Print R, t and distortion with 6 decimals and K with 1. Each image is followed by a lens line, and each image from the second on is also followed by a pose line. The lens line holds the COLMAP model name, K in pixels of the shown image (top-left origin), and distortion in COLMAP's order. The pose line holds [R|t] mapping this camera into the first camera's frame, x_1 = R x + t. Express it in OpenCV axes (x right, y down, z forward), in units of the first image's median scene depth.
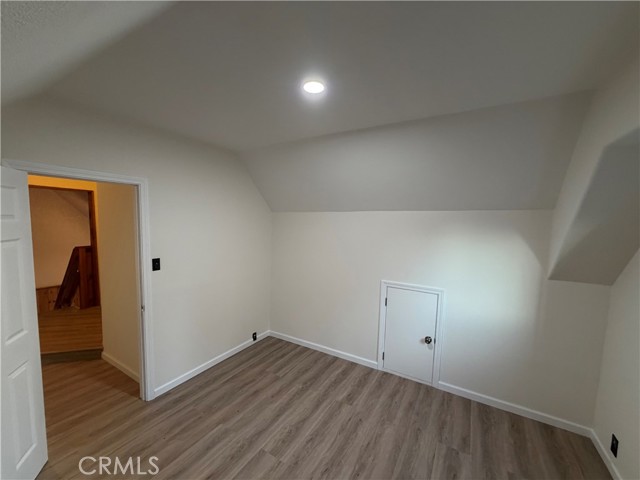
lens RADIAL K [[255.5, 0, 321.1], [0, 255.5, 241.1], [0, 0, 1]] dist [-0.001922, 0.000568]
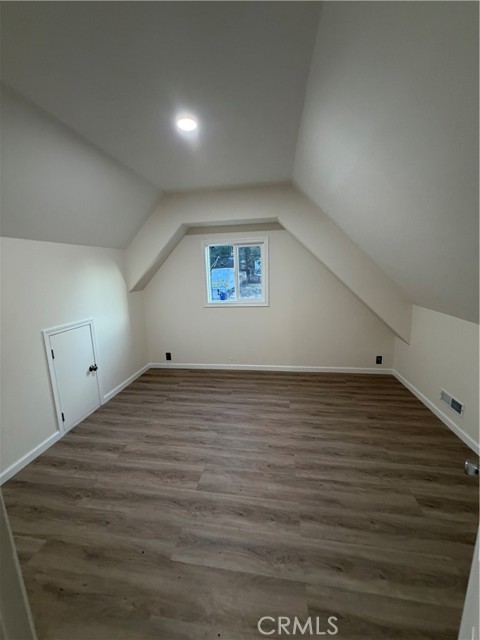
lens RADIAL K [[255.5, 0, 237.4], [0, 255.5, 320.4], [0, 0, 1]] dist [-0.001922, 0.000568]
pose [[-0.359960, -0.202120, 0.910811, -0.821103], [0.095565, 0.963128, 0.251498, -0.019409], [-0.928061, 0.177571, -0.327372, 0.839473]]
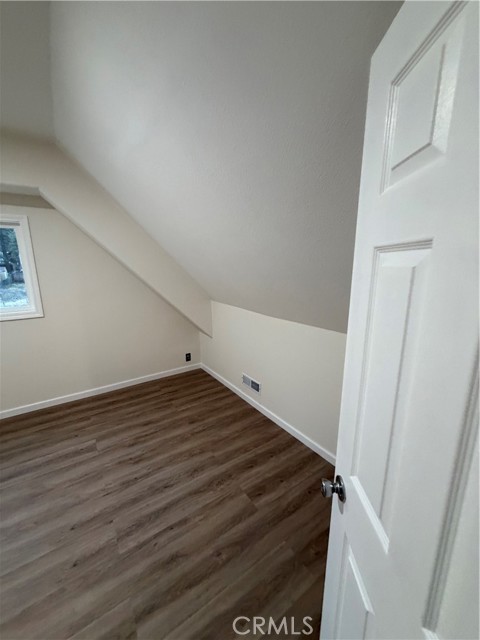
lens RADIAL K [[255.5, 0, 236.5], [0, 255.5, 320.4], [0, 0, 1]] dist [-0.001922, 0.000568]
pose [[-0.899442, -0.121998, 0.419666, -0.676039], [0.011970, 0.953011, 0.302698, 0.001845], [-0.436875, 0.277283, -0.855718, 0.729984]]
